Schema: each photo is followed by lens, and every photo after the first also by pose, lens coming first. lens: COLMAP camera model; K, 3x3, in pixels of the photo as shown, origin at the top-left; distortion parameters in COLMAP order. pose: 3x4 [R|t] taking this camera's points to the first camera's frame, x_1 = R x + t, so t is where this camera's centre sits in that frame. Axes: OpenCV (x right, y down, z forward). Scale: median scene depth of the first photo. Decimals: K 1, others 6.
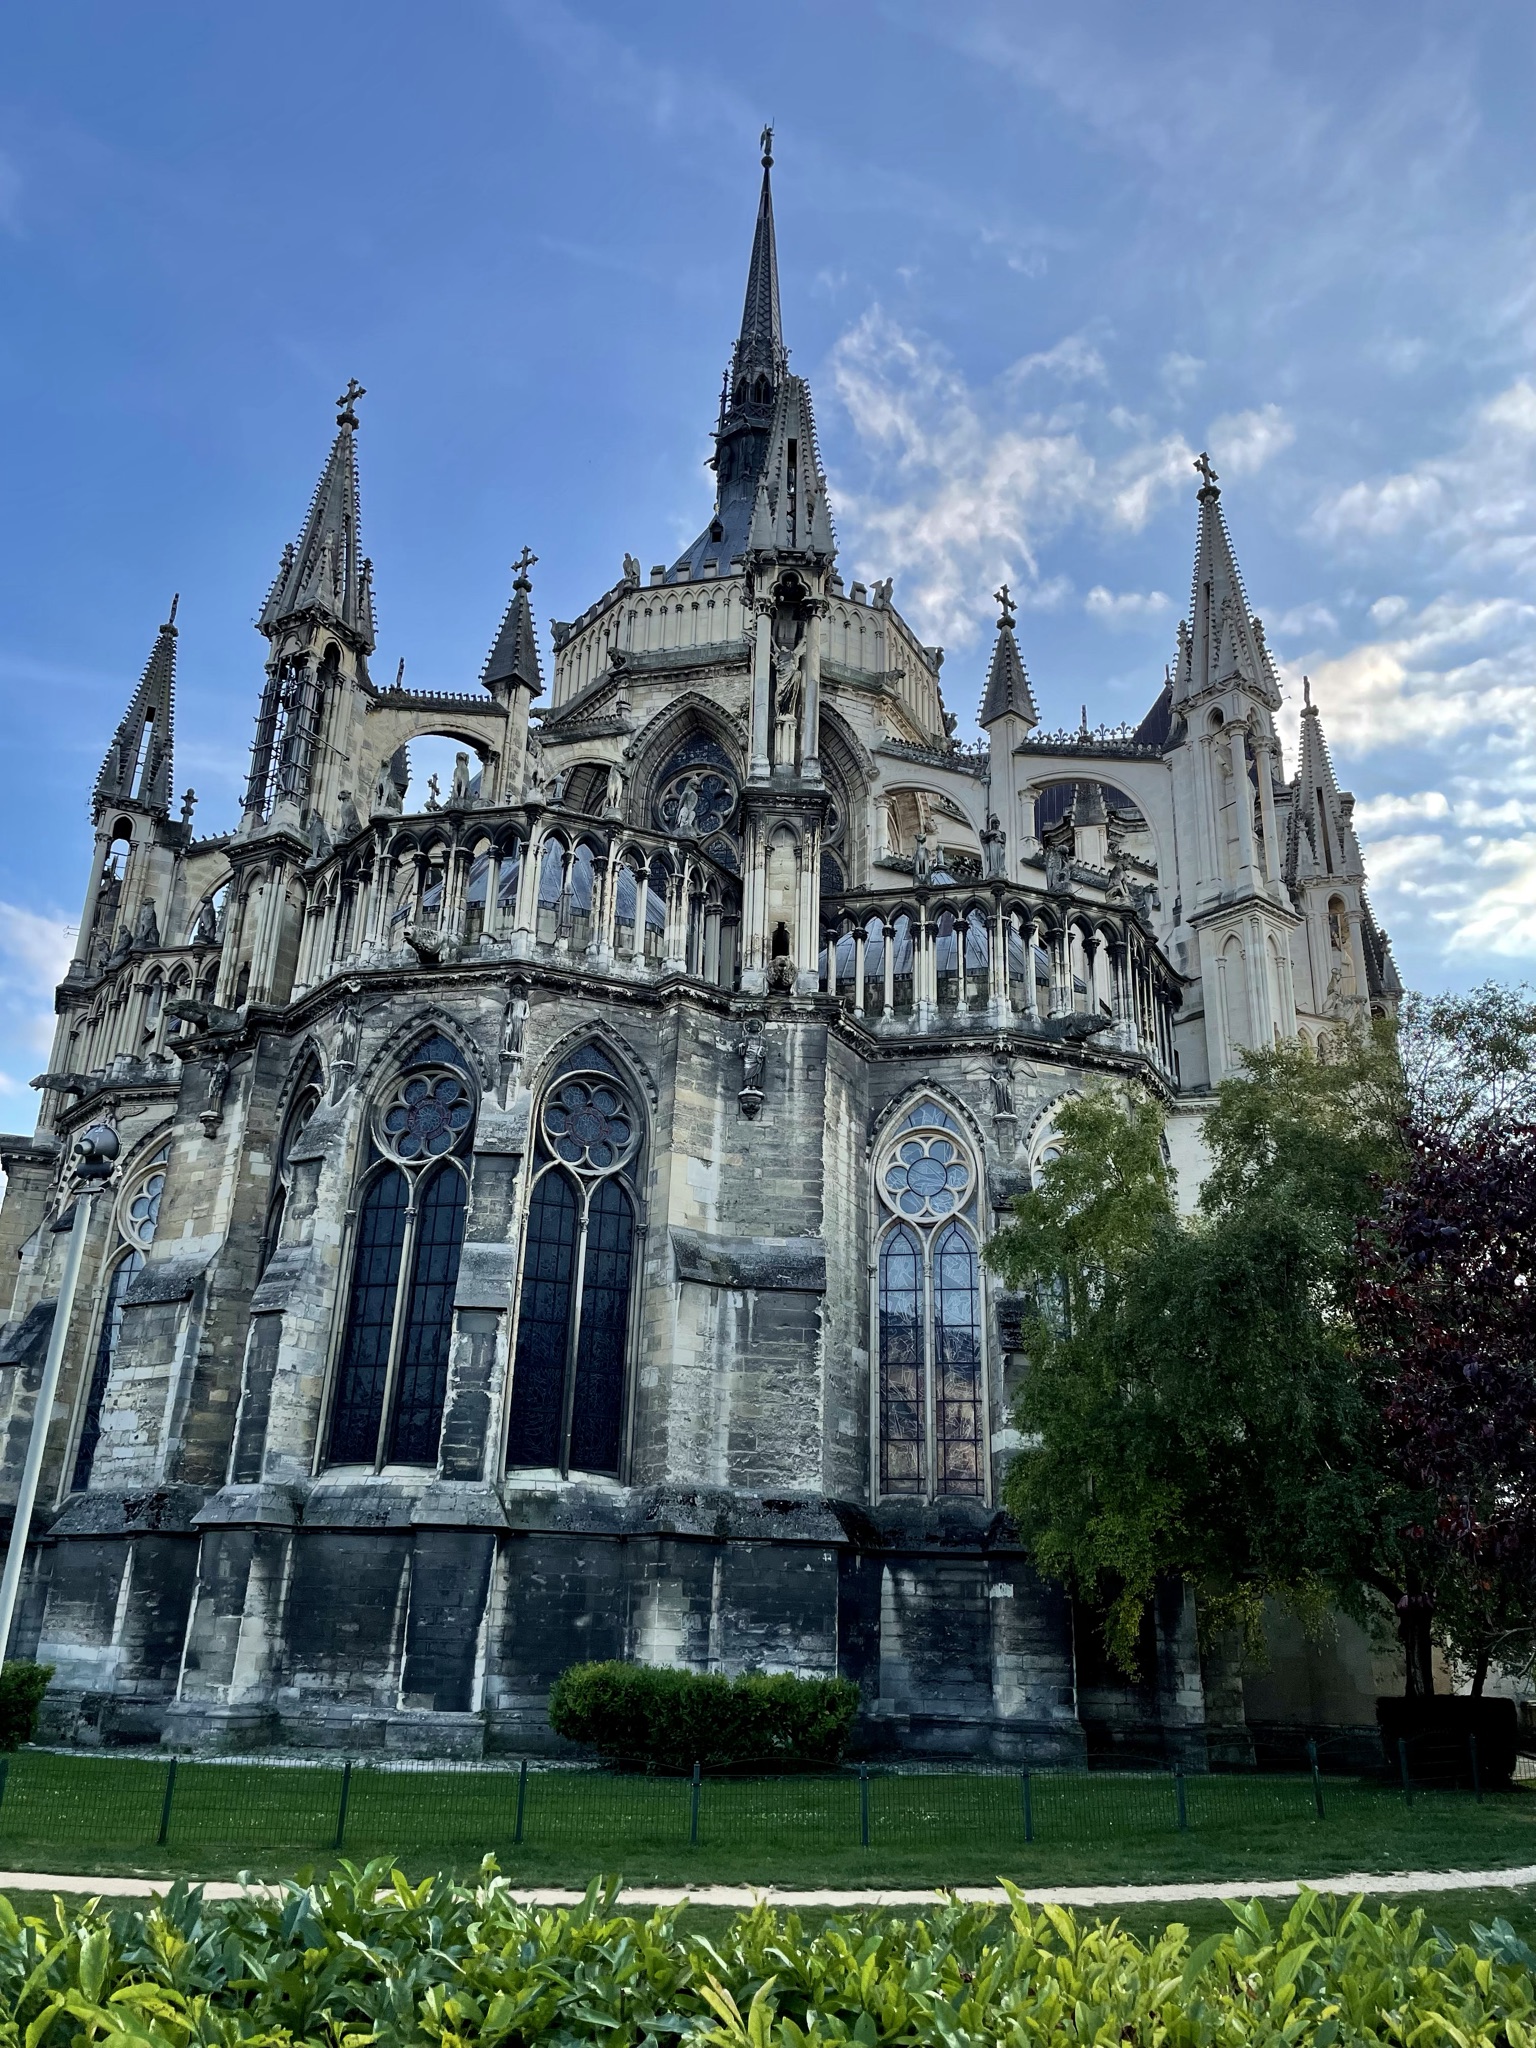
lens RADIAL K [[1525.6, 0, 768.0], [0, 1525.6, 1024.0], [0, 0, 1]] dist [0.103972, -0.148701]
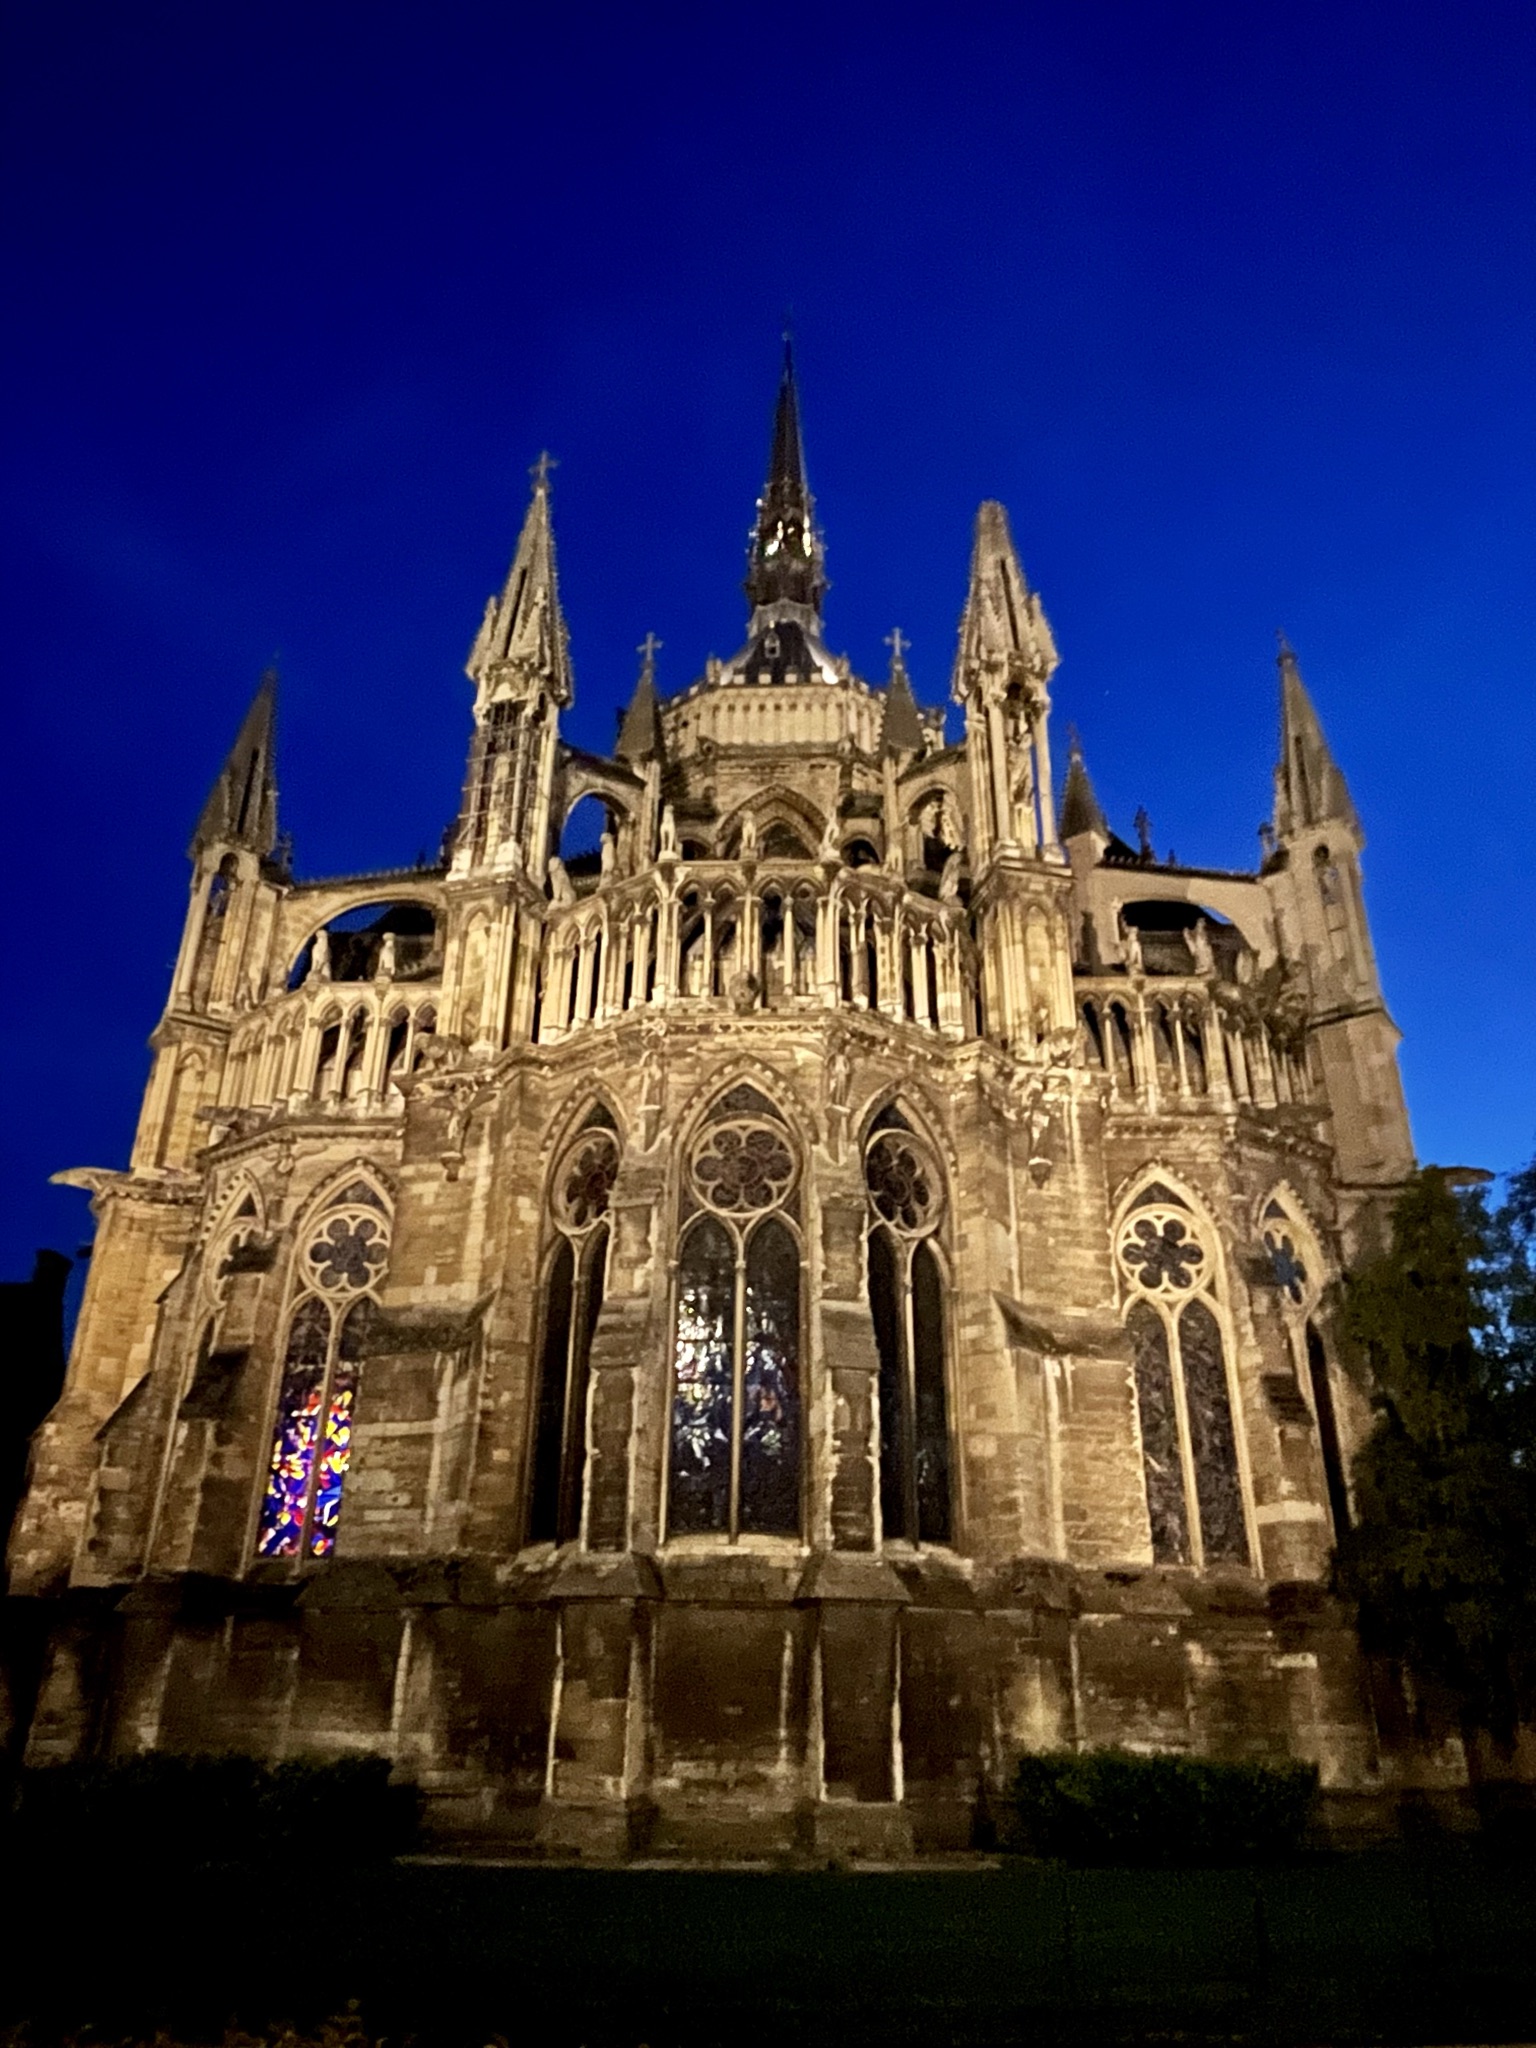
lens RADIAL K [[1385.9, 0, 777.3], [0, 1385.9, 1027.0], [0, 0, 1]] dist [-0.004955, -0.002290]
pose [[0.980953, 0.070102, 0.181153, -0.357553], [-0.057048, 0.995452, -0.076299, 0.036672], [-0.185678, 0.064512, 0.980491, 0.131245]]
